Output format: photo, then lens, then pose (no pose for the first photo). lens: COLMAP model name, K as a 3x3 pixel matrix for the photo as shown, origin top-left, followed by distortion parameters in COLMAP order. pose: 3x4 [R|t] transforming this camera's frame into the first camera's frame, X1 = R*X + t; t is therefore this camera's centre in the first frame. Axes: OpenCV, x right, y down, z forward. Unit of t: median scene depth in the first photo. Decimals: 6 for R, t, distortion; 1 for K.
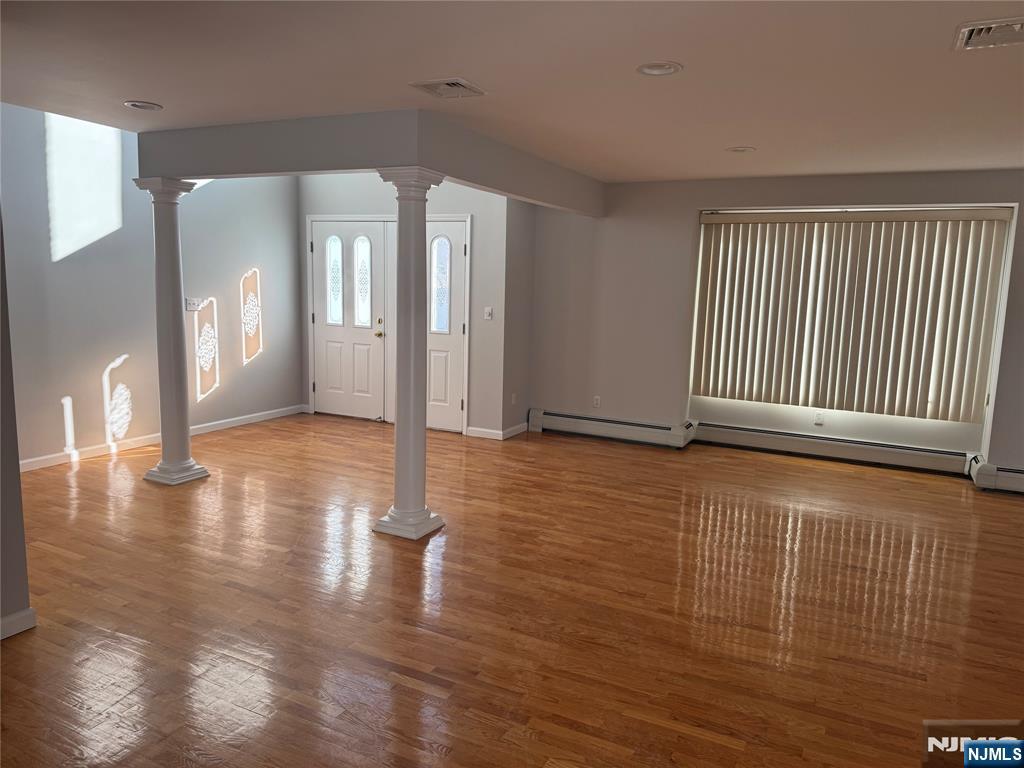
lens RADIAL K [[709.8, 0, 512.0], [0, 709.8, 384.0], [0, 0, 1]] dist [0.093840, -0.202904]
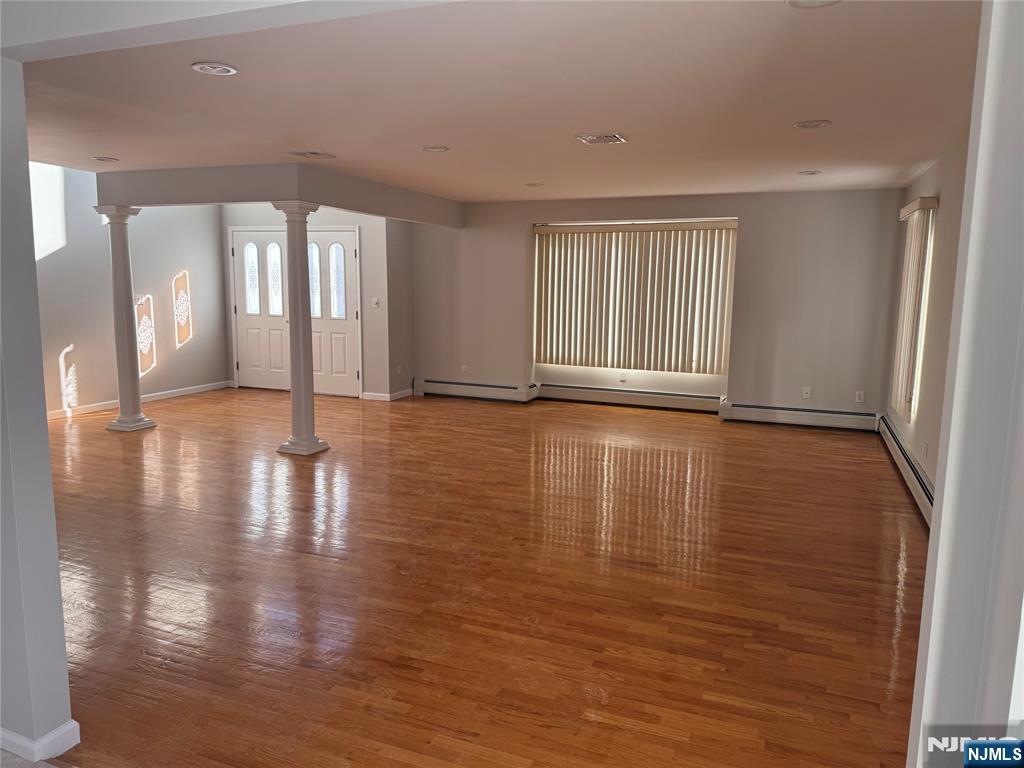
lens RADIAL K [[709.7, 0, 512.0], [0, 709.7, 384.0], [0, 0, 1]] dist [0.094855, -0.132766]
pose [[0.996340, -0.025068, 0.081715, 0.107657], [0.024811, 0.999683, 0.004166, 0.050175], [-0.081794, -0.002123, 0.996647, -0.317793]]
